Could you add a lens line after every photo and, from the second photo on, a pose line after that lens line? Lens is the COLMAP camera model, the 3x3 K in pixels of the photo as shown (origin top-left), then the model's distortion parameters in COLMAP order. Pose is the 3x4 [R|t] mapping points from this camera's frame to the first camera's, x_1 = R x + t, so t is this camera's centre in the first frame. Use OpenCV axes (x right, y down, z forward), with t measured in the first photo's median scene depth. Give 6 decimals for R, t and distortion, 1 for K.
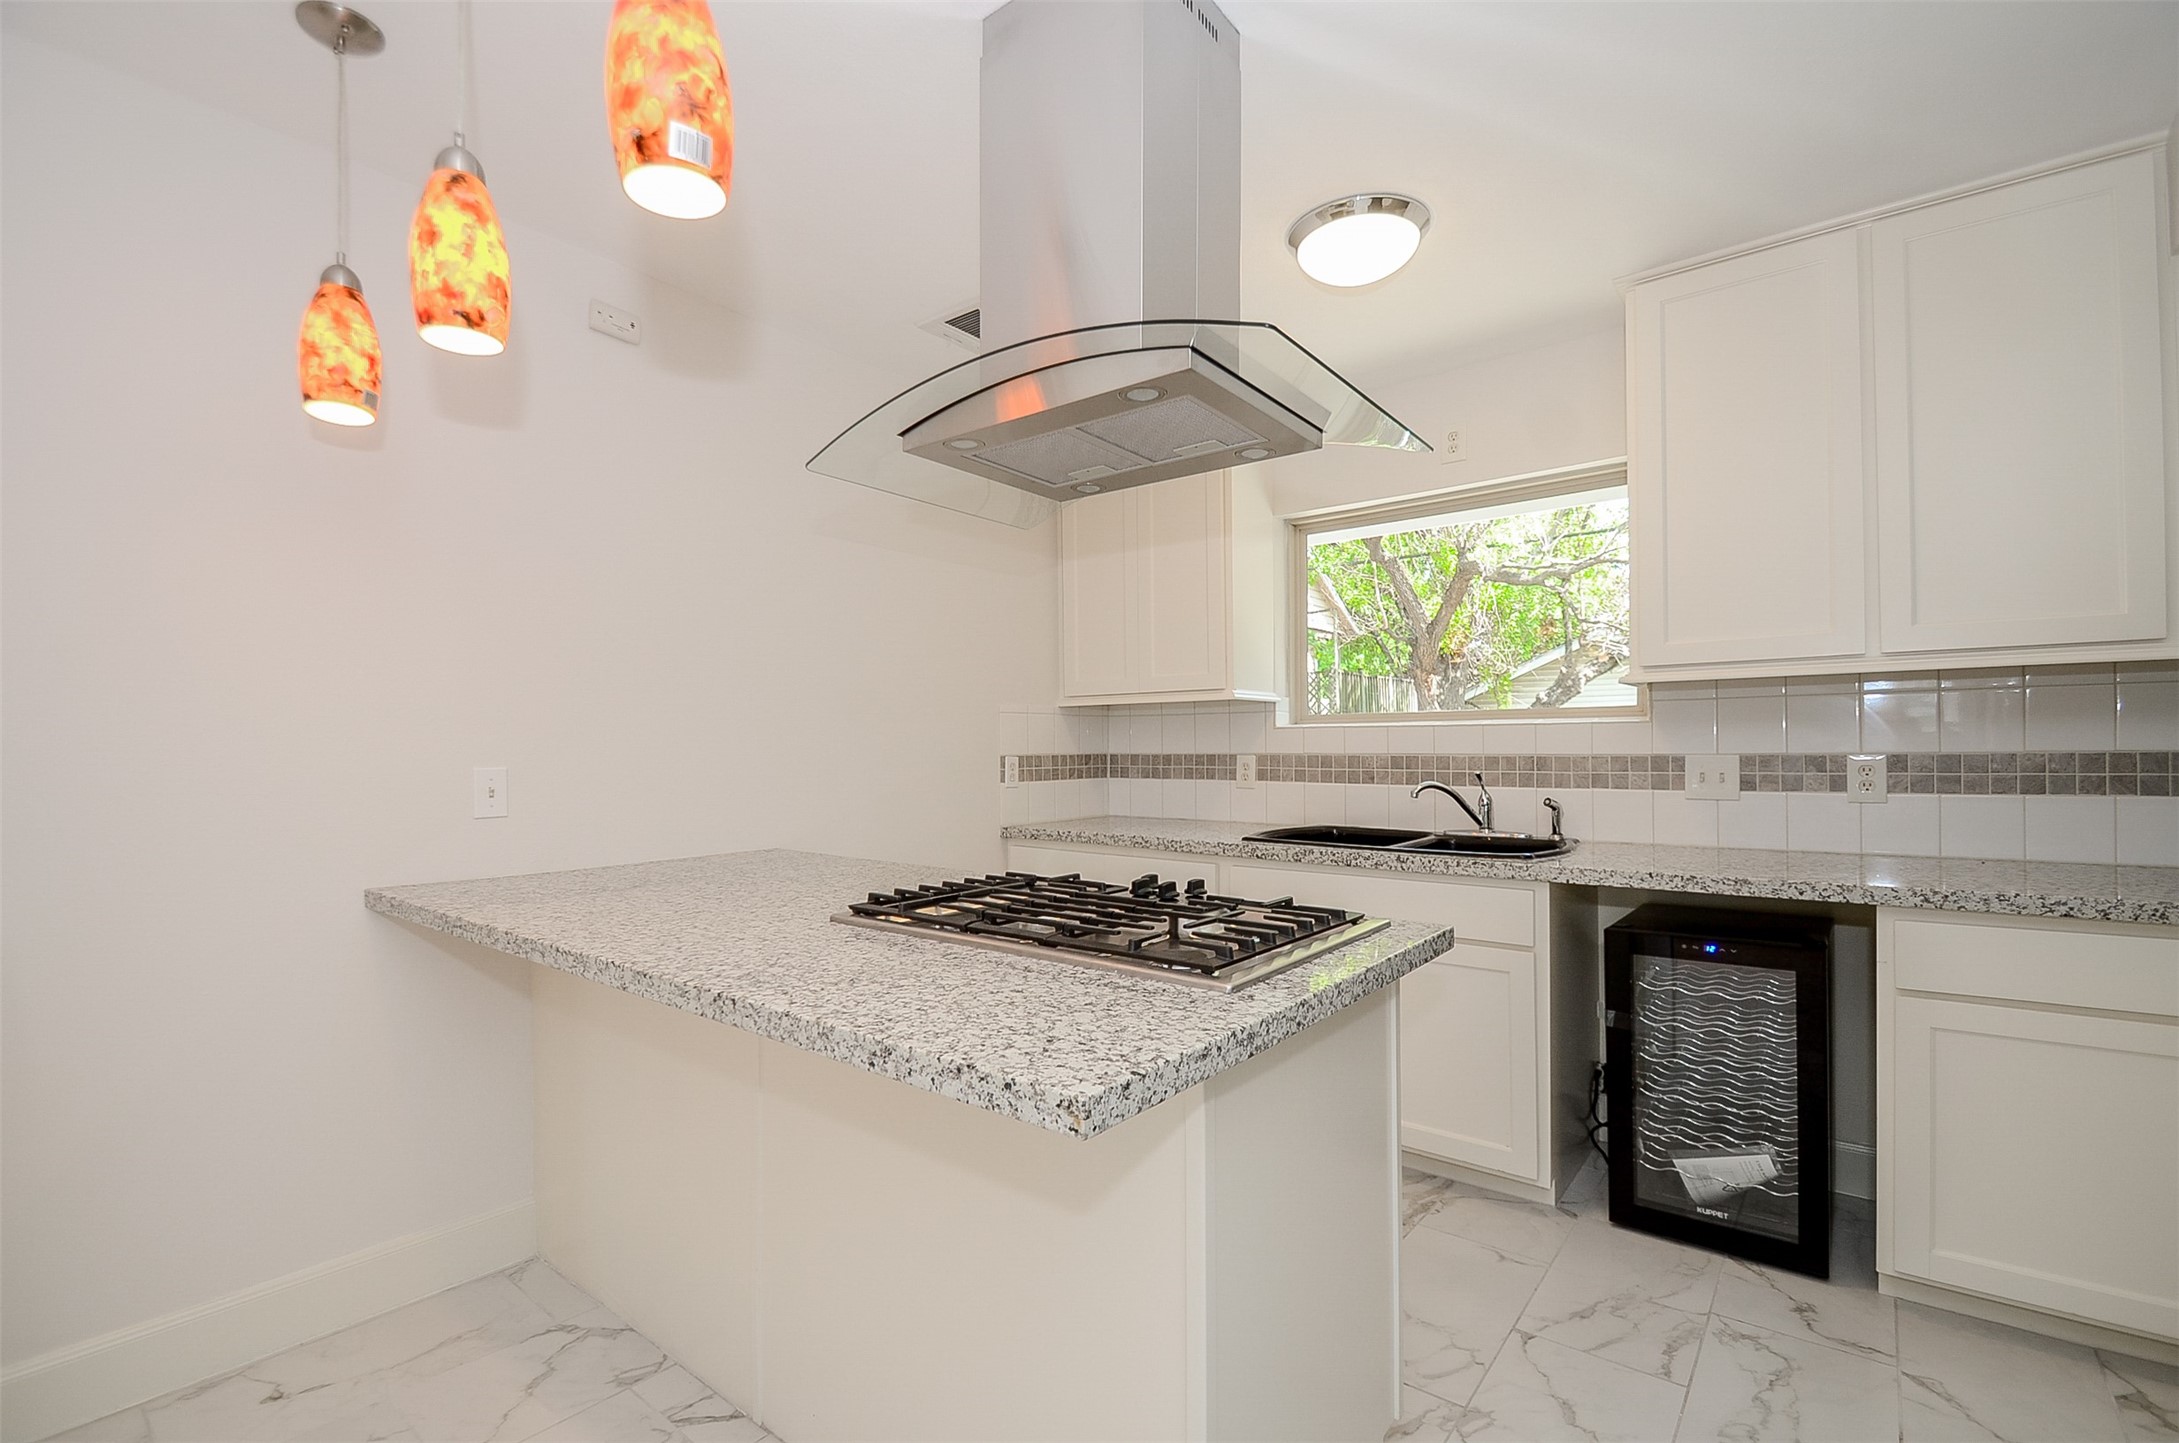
lens RADIAL K [[965.8, 0, 1090.1], [0, 965.8, 742.8], [0, 0, 1]] dist [-0.020880, -0.003600]
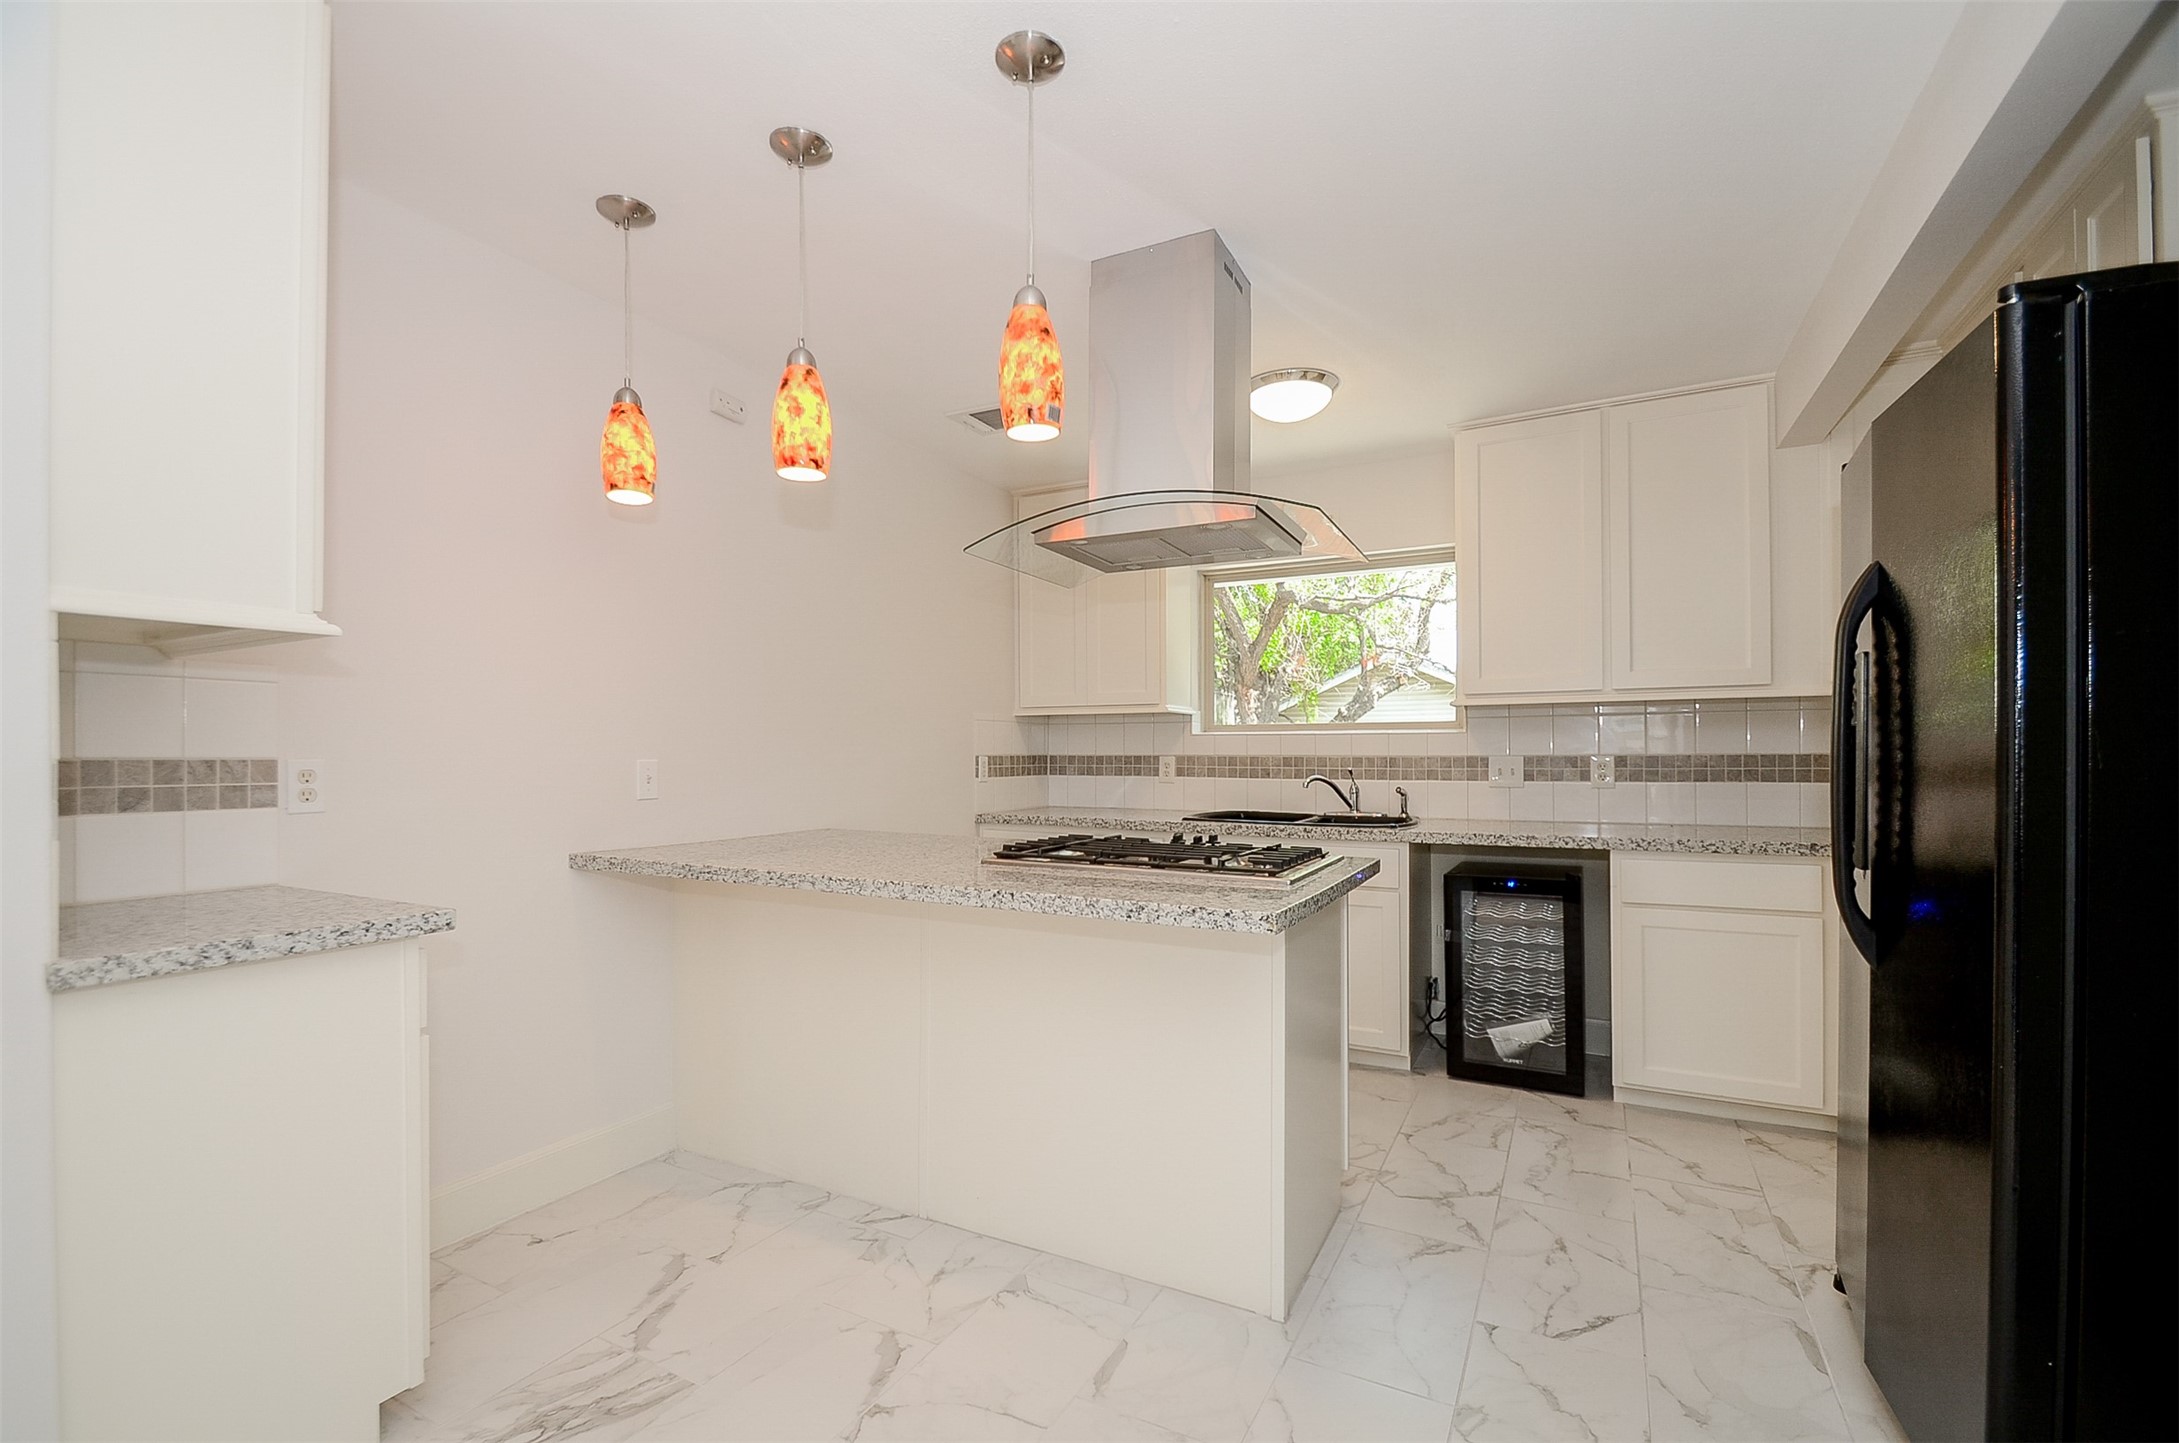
lens RADIAL K [[965.8, 0, 1079.8], [0, 965.8, 739.3], [0, 0, 1]] dist [-0.020880, -0.003600]
pose [[0.981339, 0.008623, 0.192090, -0.308739], [-0.006497, 0.999911, -0.011695, 0.009933], [-0.192174, 0.010229, 0.981308, -0.354982]]
